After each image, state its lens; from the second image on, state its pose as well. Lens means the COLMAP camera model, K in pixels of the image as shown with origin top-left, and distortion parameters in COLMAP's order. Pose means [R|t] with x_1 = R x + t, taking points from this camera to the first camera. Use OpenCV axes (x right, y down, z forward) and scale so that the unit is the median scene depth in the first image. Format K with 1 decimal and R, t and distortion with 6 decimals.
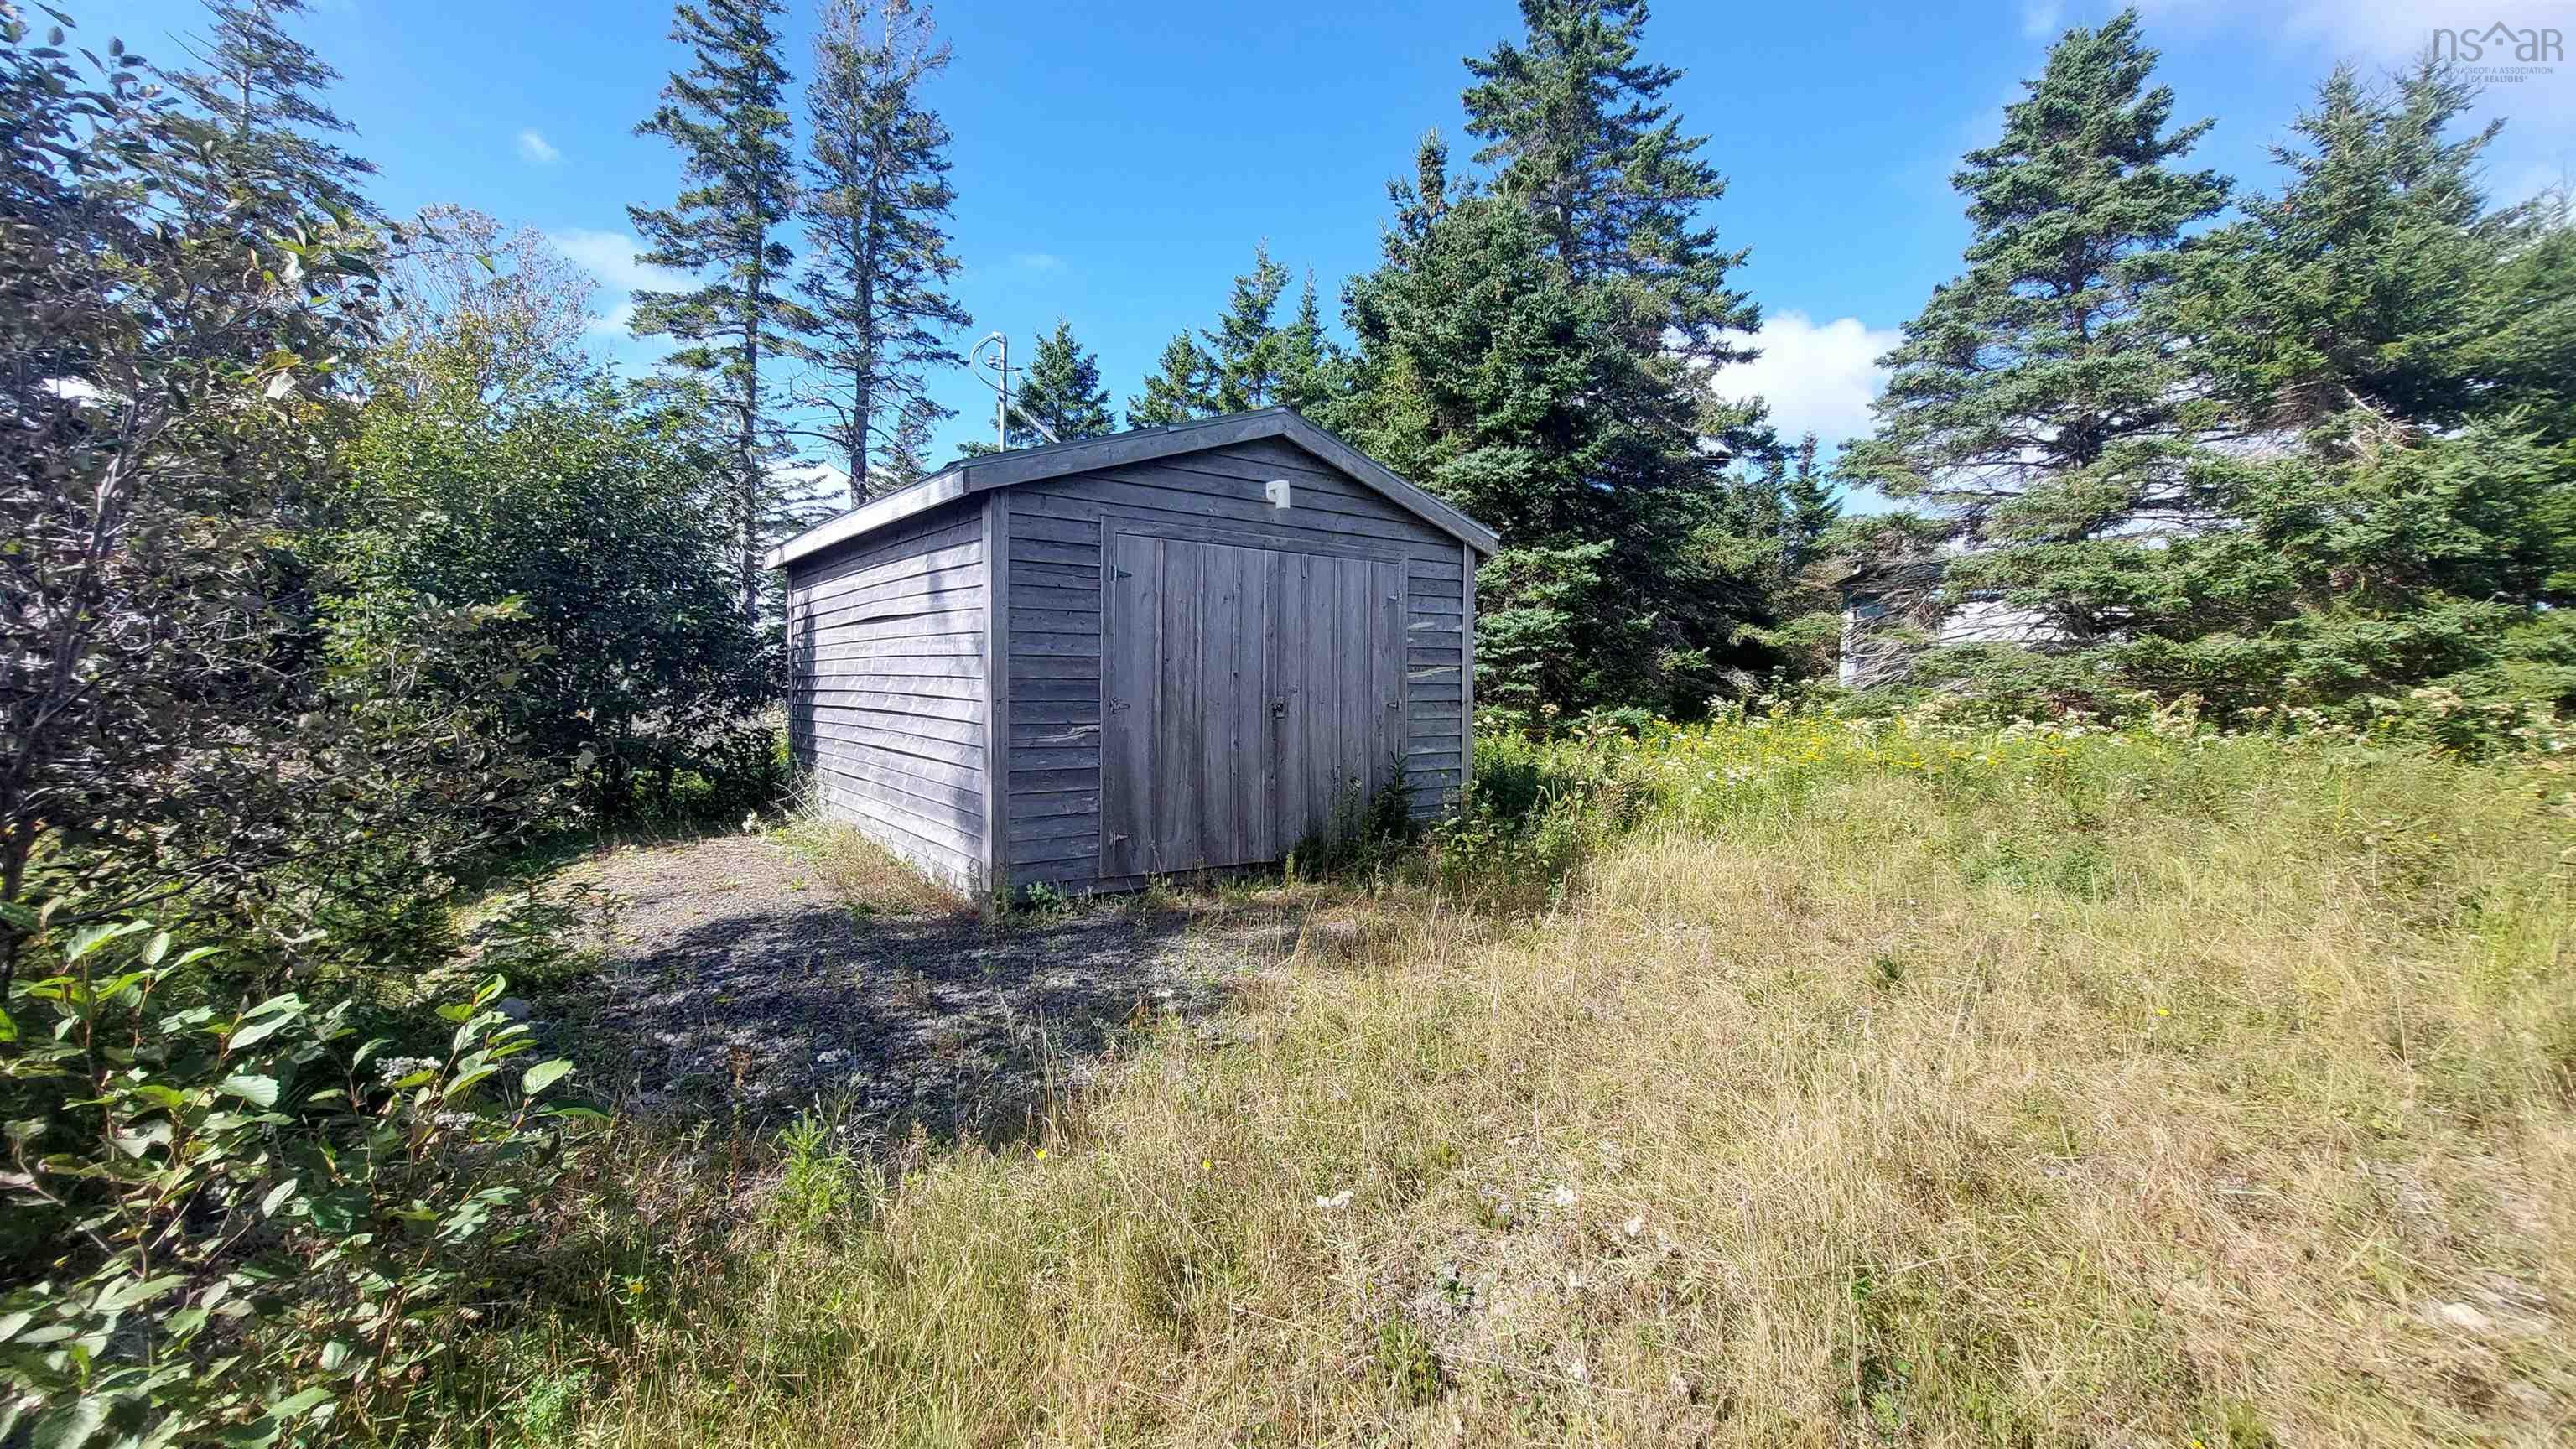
lens RADIAL K [[1013.3, 0, 1288.0], [0, 1013.3, 724.5], [0, 0, 1]] dist [0.001003, -0.008625]
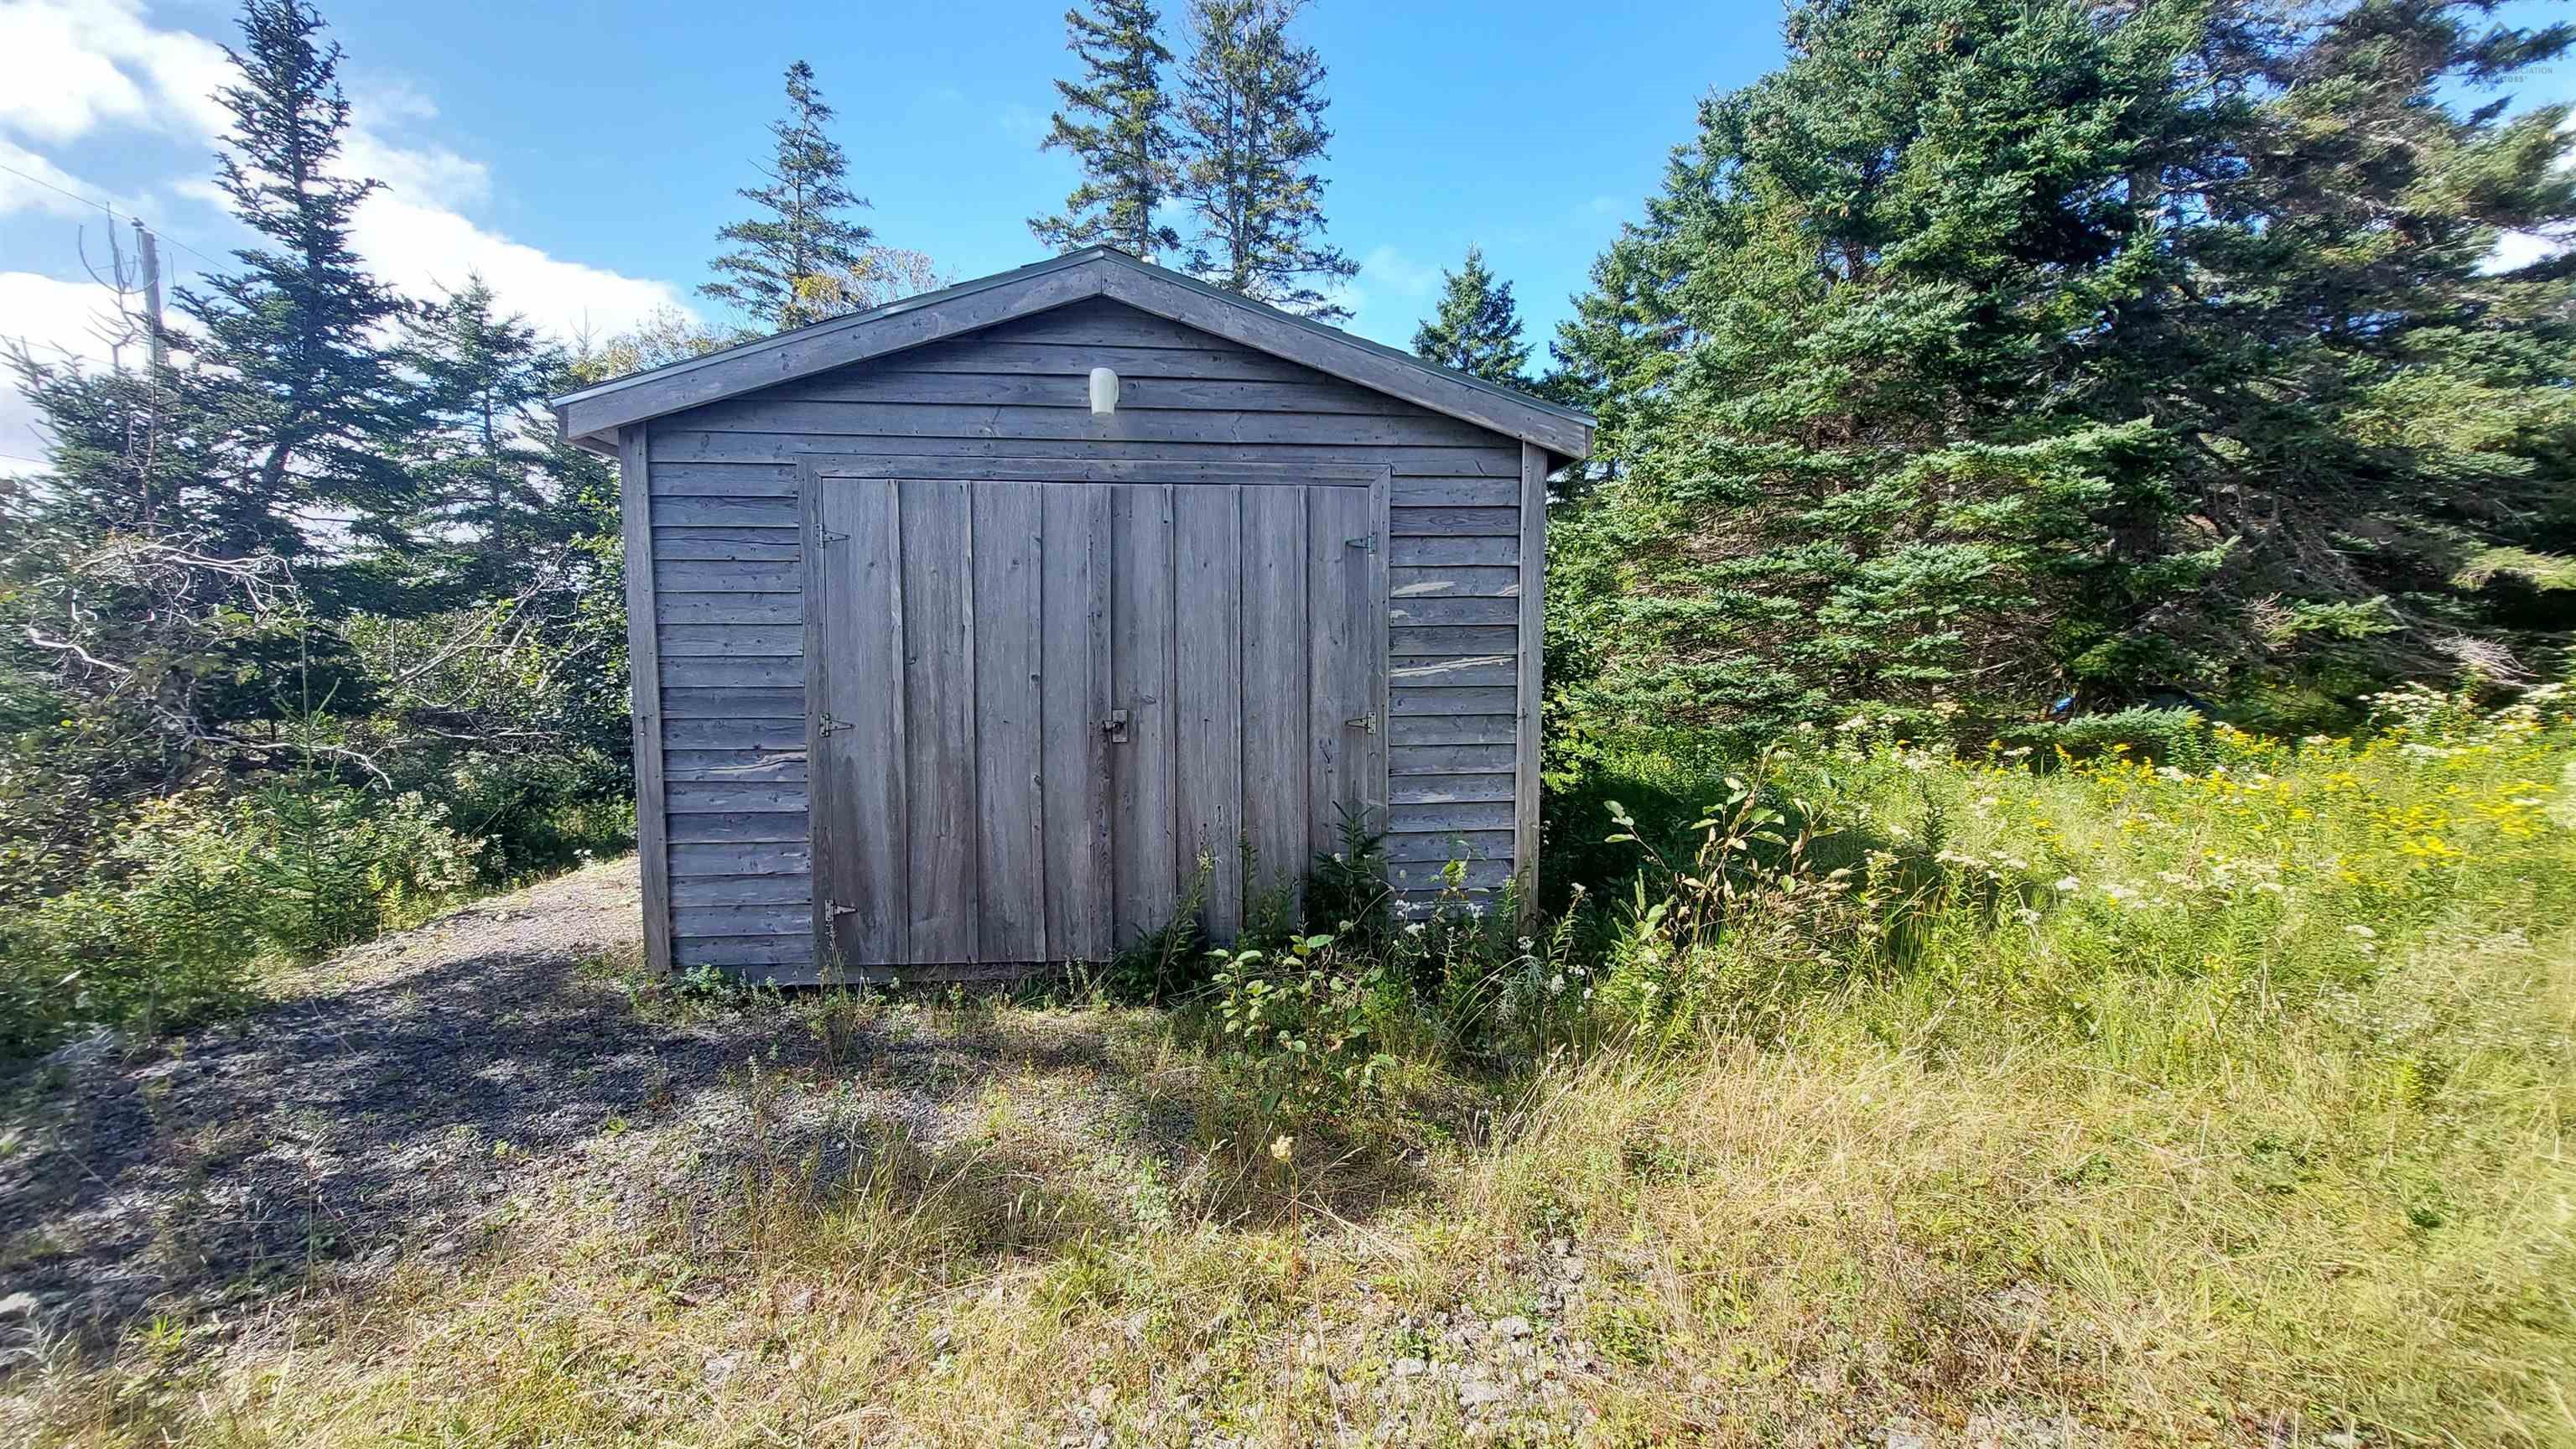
lens RADIAL K [[1013.3, 0, 1288.0], [0, 1013.3, 724.5], [0, 0, 1]] dist [0.001003, -0.008625]
pose [[0.854904, 0.031161, -0.517849, 0.220311], [-0.012460, 0.999140, 0.039551, -0.024044], [0.518636, -0.027360, 0.854557, 0.266729]]
